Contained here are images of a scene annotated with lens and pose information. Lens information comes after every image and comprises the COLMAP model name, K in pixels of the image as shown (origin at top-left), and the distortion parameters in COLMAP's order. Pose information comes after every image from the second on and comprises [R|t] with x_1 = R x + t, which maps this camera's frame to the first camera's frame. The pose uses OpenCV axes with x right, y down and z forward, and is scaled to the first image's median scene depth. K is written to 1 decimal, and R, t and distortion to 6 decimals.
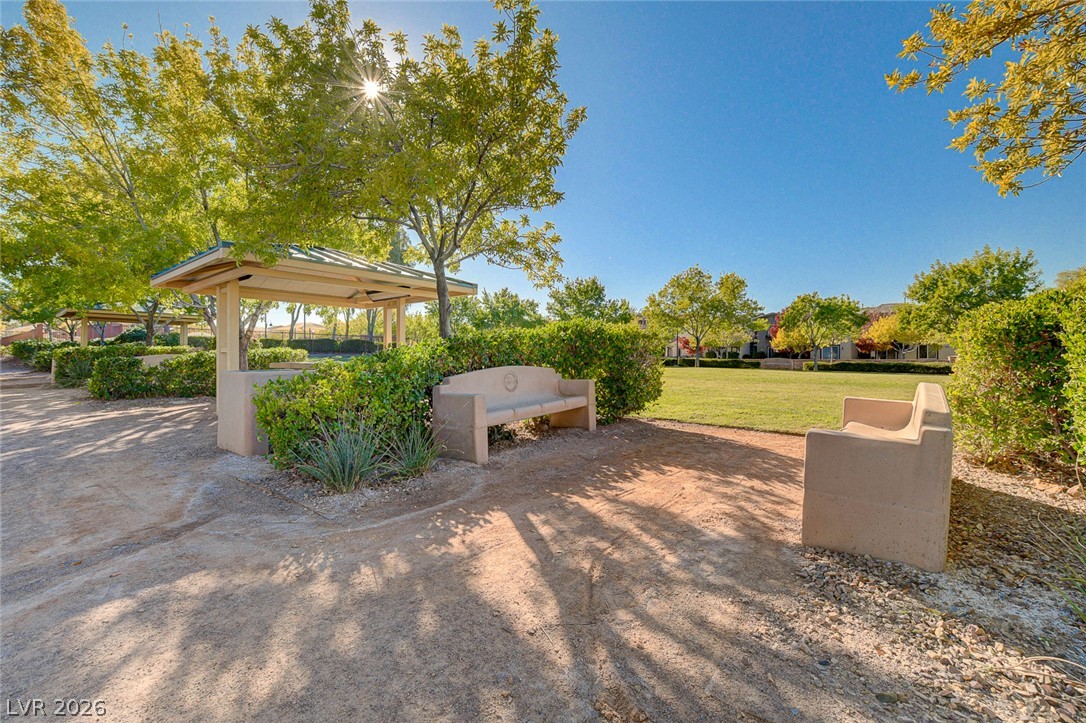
lens RADIAL K [[472.6, 0, 546.1], [0, 472.6, 363.2], [0, 0, 1]] dist [-0.010415, -0.000019]
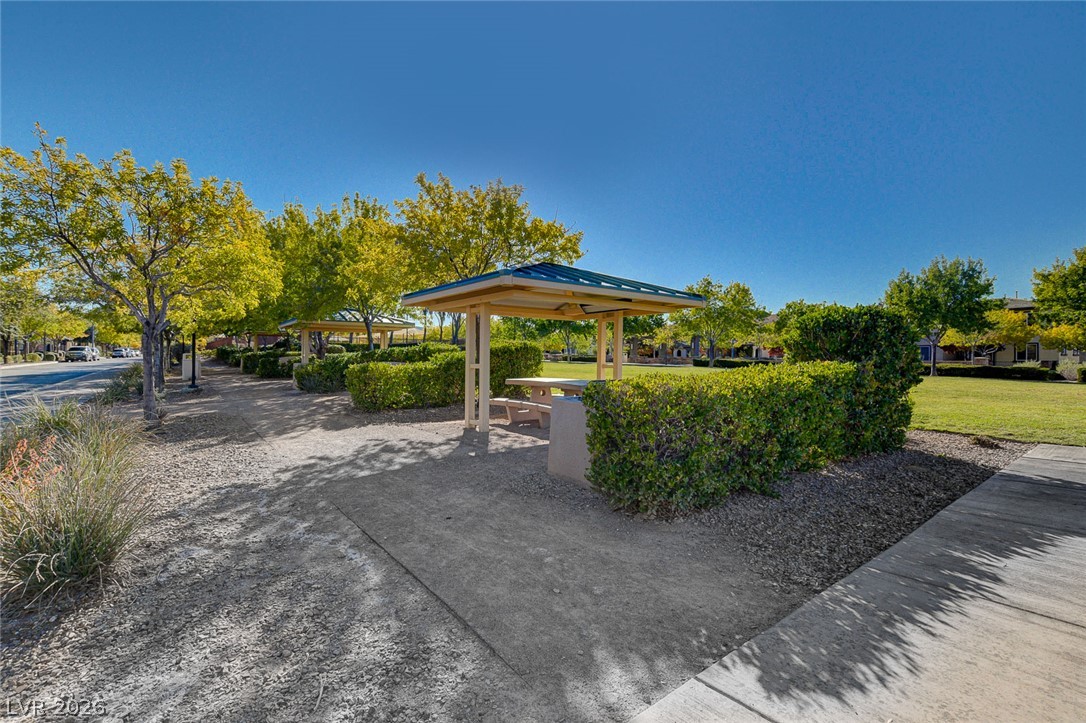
lens RADIAL K [[502.4, 0, 550.4], [0, 502.4, 361.5], [0, 0, 1]] dist [0.000165, 0.000045]
pose [[0.969601, 0.003142, -0.244673, 0.272199], [-0.004616, 0.999974, -0.005450, 0.002869], [0.244650, 0.006414, 0.969590, -0.277448]]
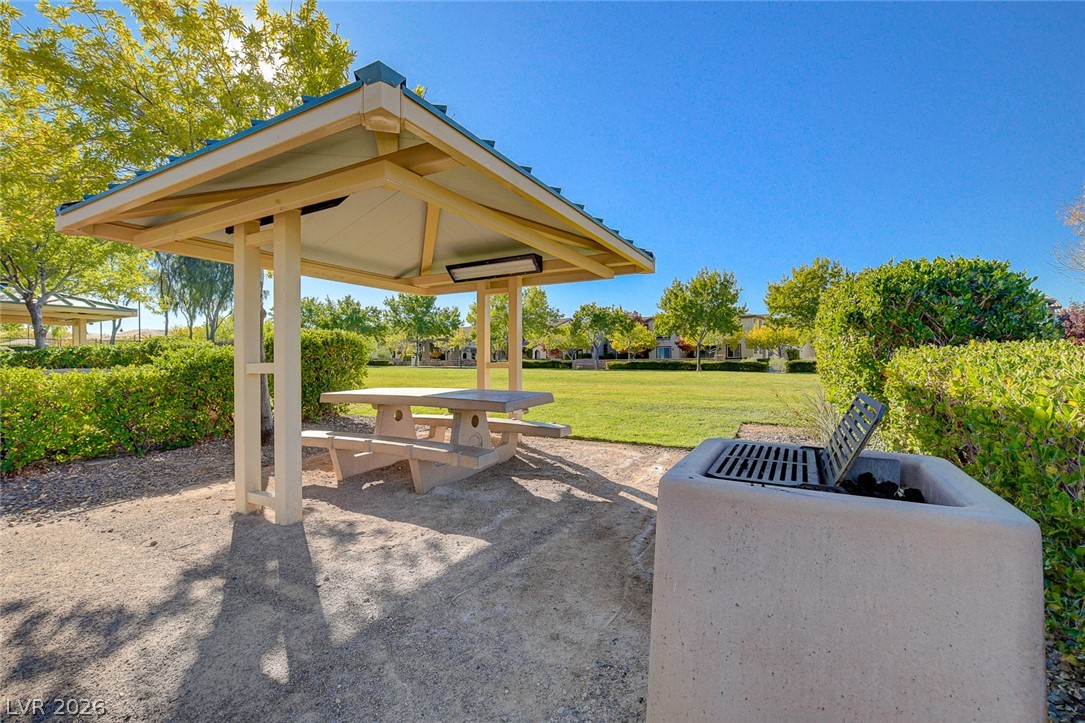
lens RADIAL K [[472.2, 0, 537.9], [0, 472.2, 359.0], [0, 0, 1]] dist [-0.010415, -0.000019]
pose [[0.984990, -0.014586, 0.171993, 0.207280], [0.017343, 0.999744, -0.014537, 0.004570], [-0.171736, 0.017301, 0.984991, -0.134864]]
